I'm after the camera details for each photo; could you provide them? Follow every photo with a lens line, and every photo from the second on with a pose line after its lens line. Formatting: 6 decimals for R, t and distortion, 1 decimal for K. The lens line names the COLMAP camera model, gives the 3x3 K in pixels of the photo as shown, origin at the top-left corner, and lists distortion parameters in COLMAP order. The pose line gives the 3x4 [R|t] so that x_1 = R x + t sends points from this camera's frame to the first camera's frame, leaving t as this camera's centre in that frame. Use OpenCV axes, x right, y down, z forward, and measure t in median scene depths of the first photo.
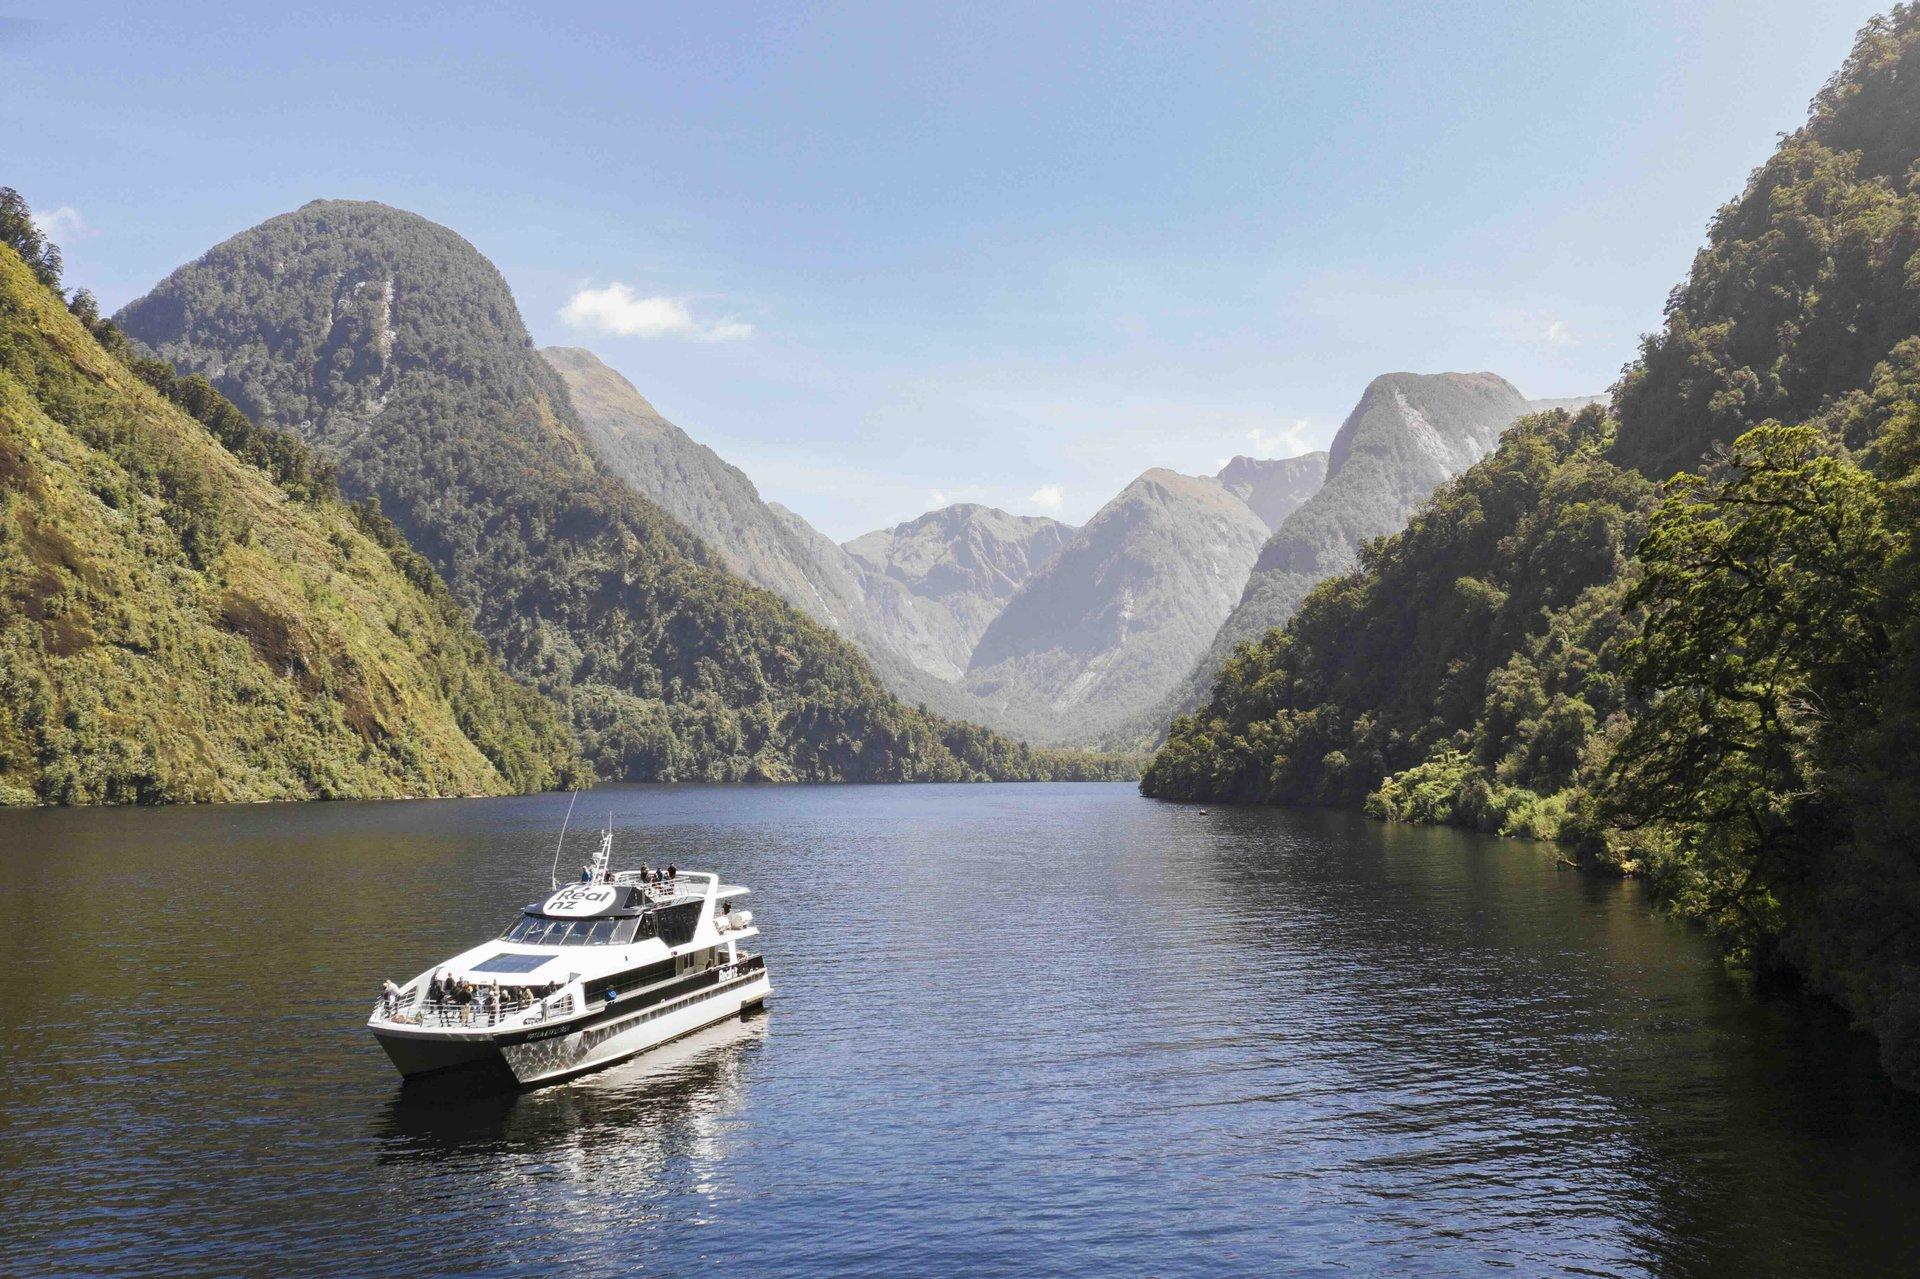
lens RADIAL K [[1459.8, 0, 960.0], [0, 1459.8, 639.5], [0, 0, 1]] dist [-0.049085, 0.002931]
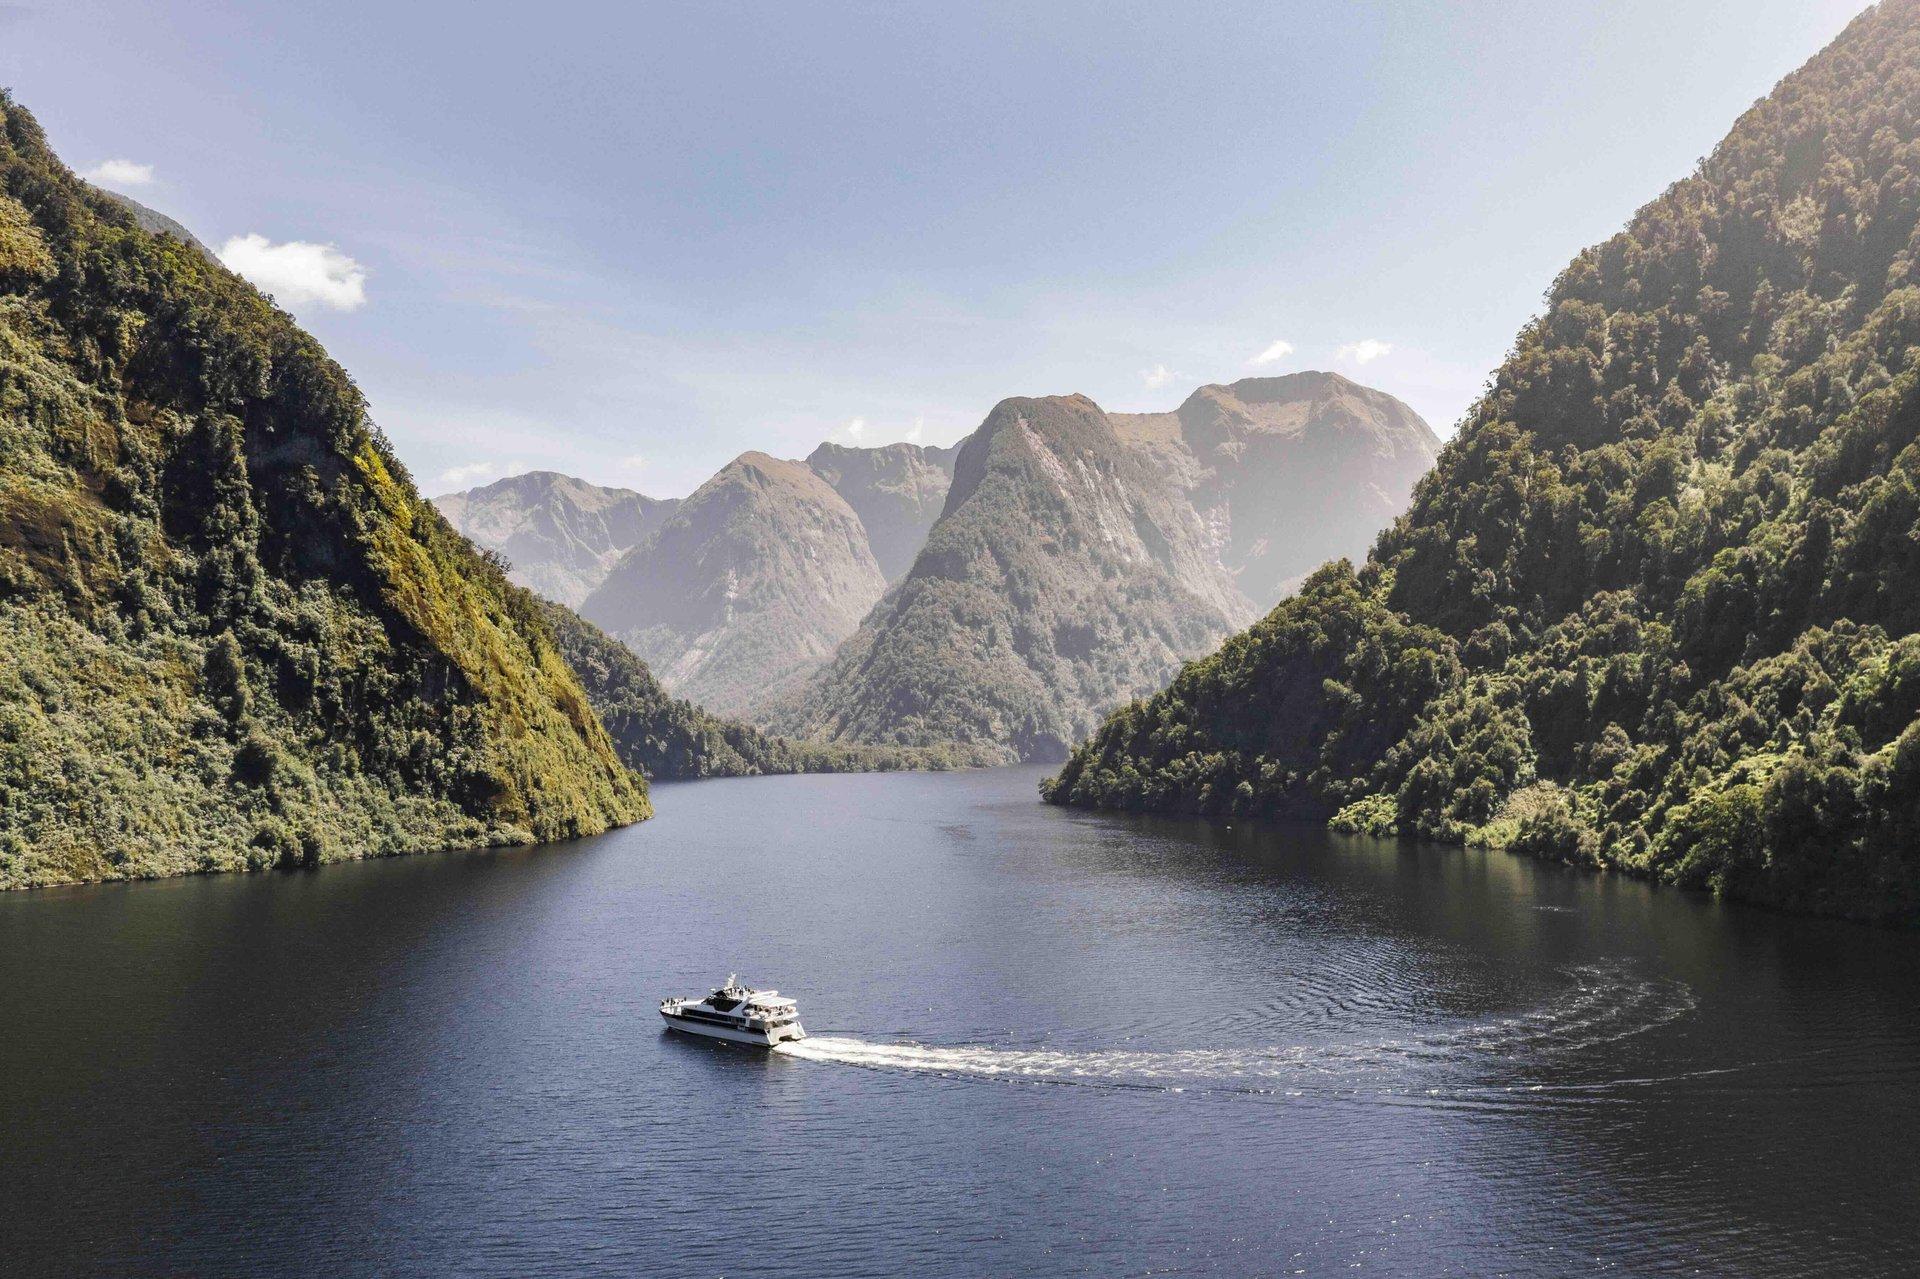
lens RADIAL K [[1459.8, 0, 960.0], [0, 1459.8, 639.5], [0, 0, 1]] dist [-0.049085, 0.002931]
pose [[0.951183, 0.016681, 0.308178, -0.114783], [-0.024013, 0.999511, 0.020015, -0.022455], [-0.307693, -0.026438, 0.951118, -0.093095]]
